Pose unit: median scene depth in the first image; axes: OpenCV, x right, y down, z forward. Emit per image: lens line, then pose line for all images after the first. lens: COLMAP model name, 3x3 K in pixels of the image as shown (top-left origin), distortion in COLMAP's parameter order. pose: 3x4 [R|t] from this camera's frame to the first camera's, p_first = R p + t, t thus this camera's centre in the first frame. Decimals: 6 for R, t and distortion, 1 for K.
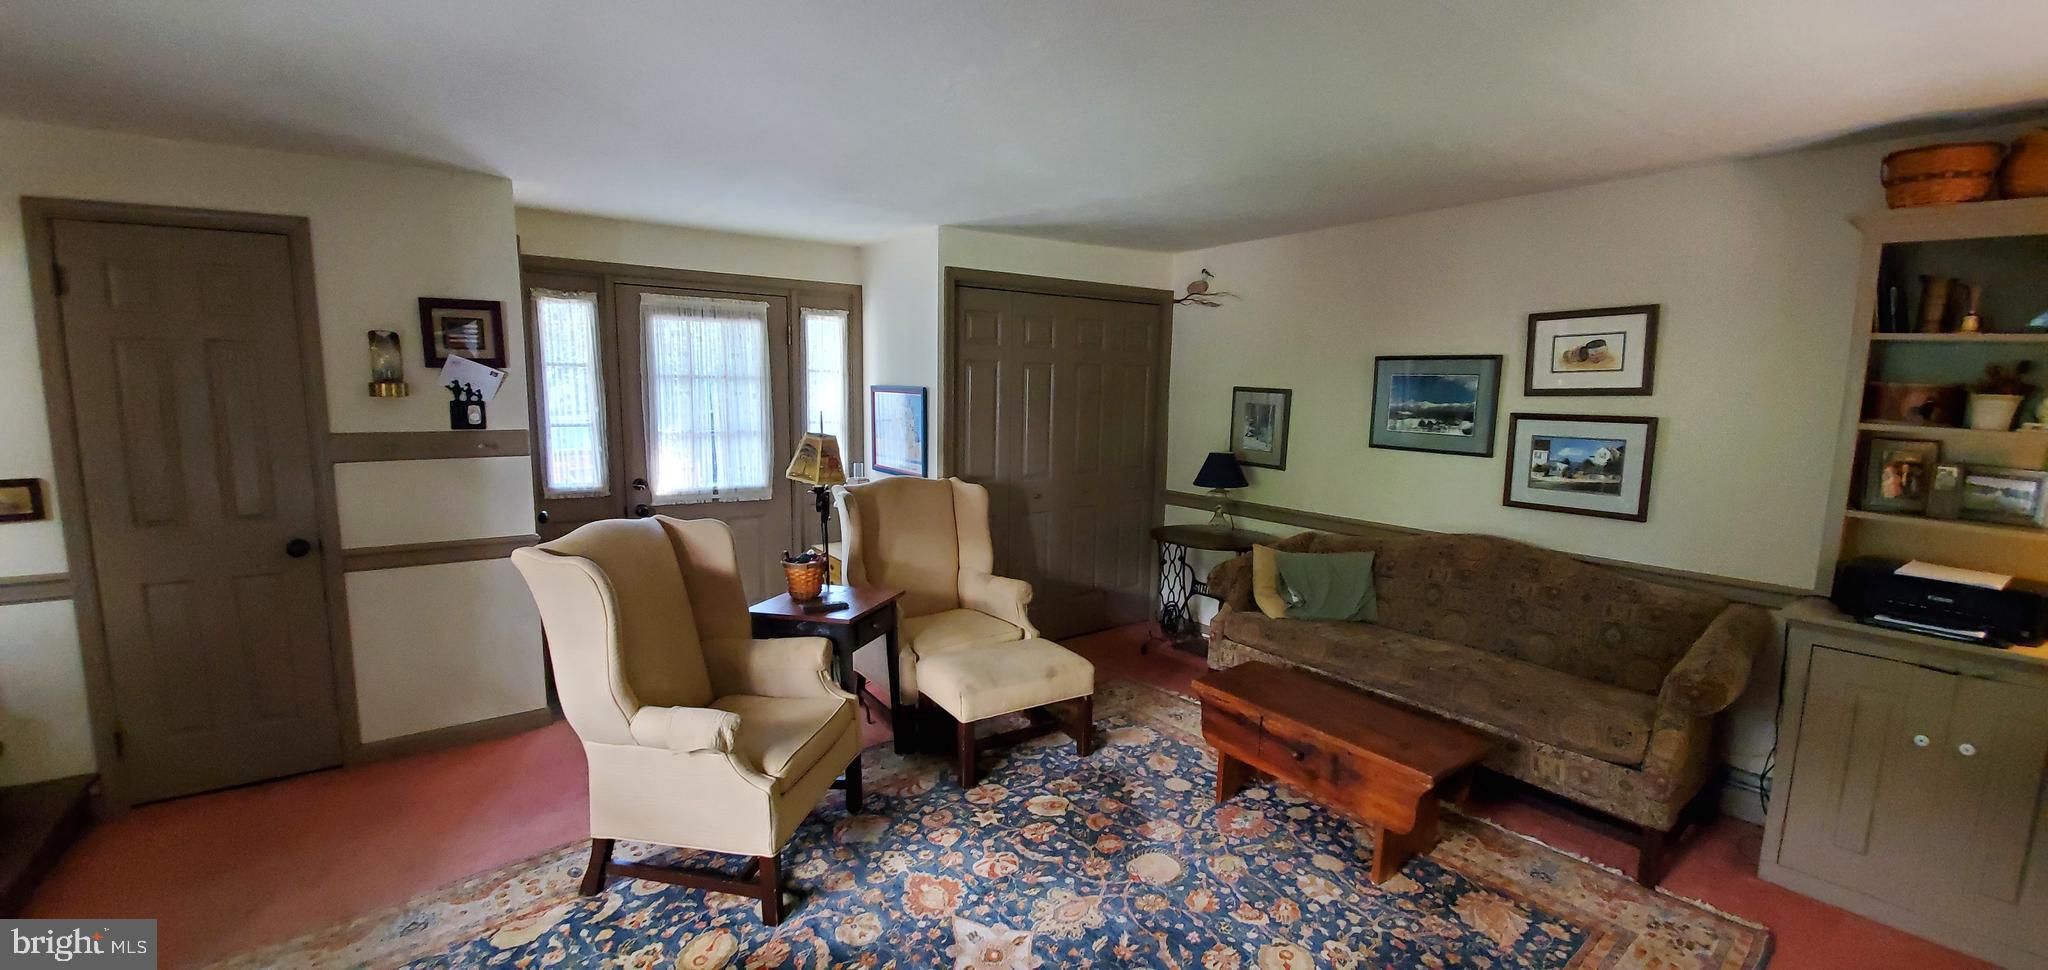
lens RADIAL K [[804.6, 0, 1025.8], [0, 804.6, 488.6], [0, 0, 1]] dist [-0.003446, -0.007714]
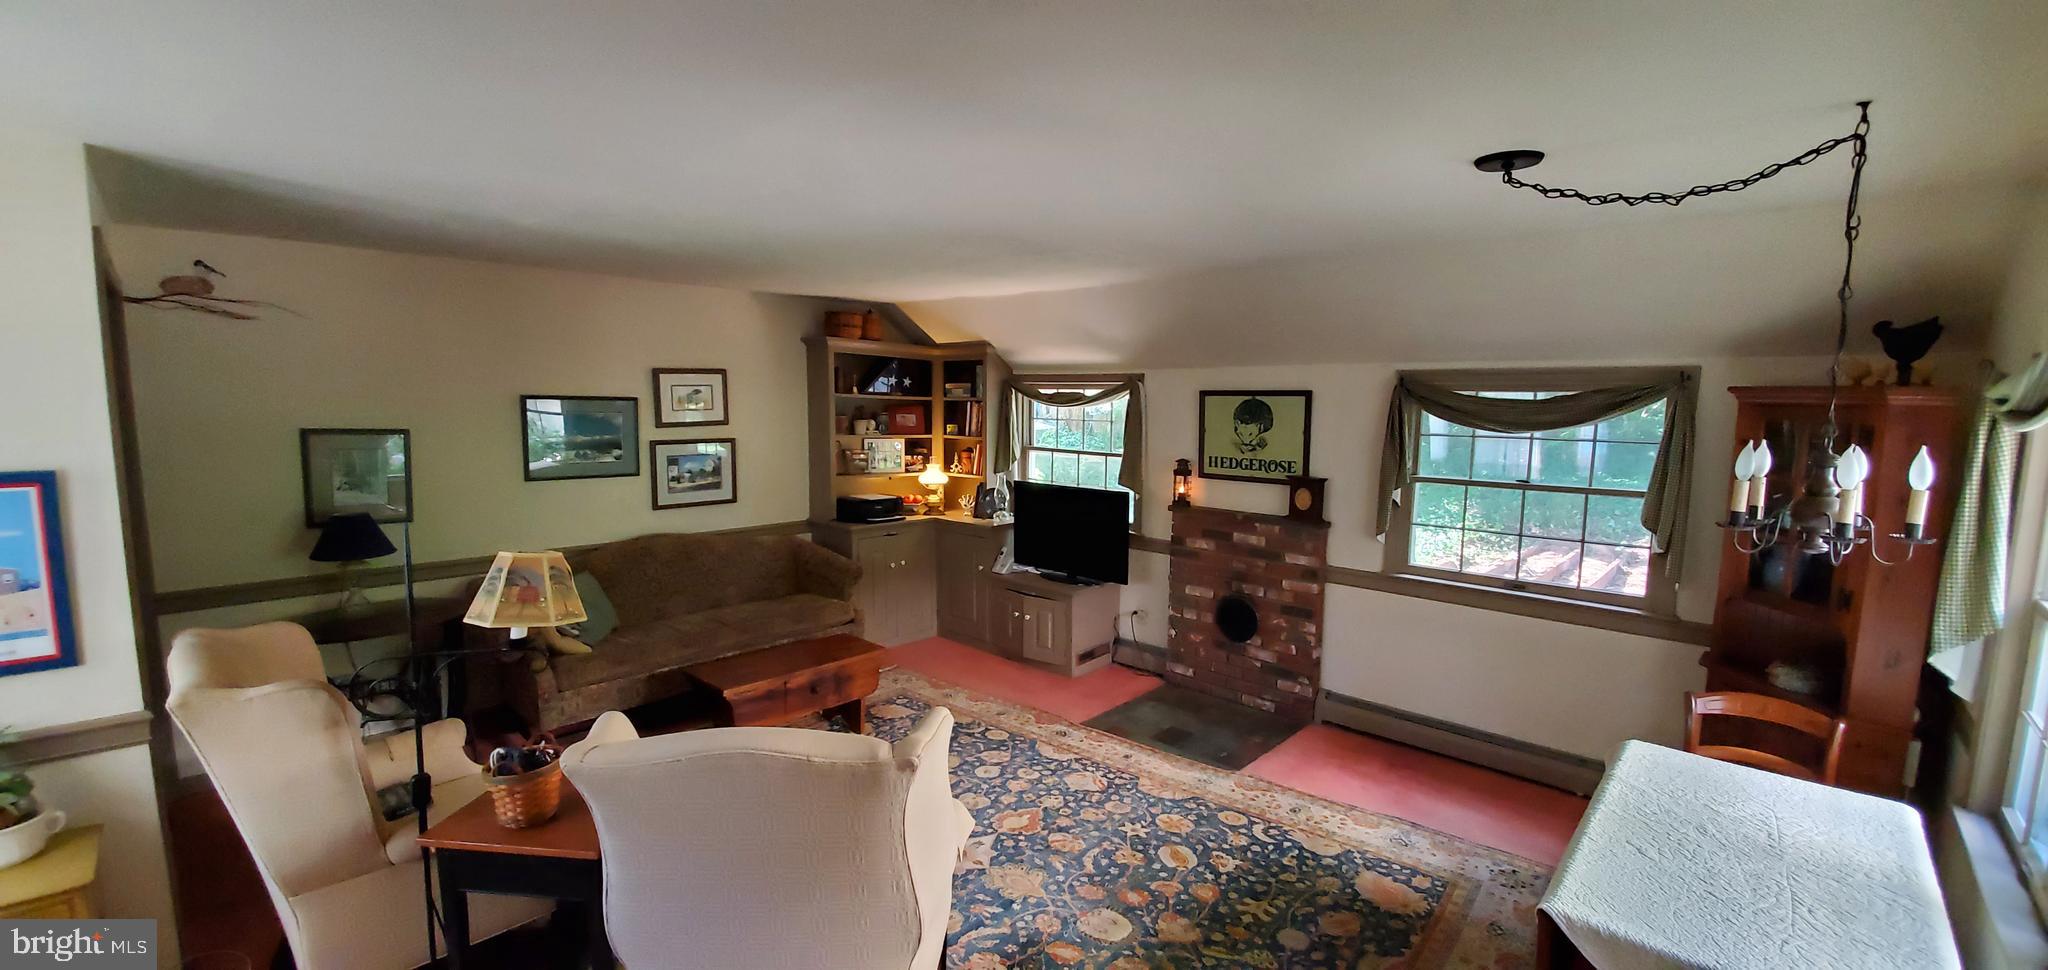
lens RADIAL K [[804.6, 0, 1008.9], [0, 804.6, 494.2], [0, 0, 1]] dist [-0.003446, -0.007714]
pose [[-0.169882, -0.135846, 0.976056, -0.880128], [0.107768, 0.981952, 0.155424, -0.162789], [-0.979554, 0.131591, -0.152176, 0.679986]]
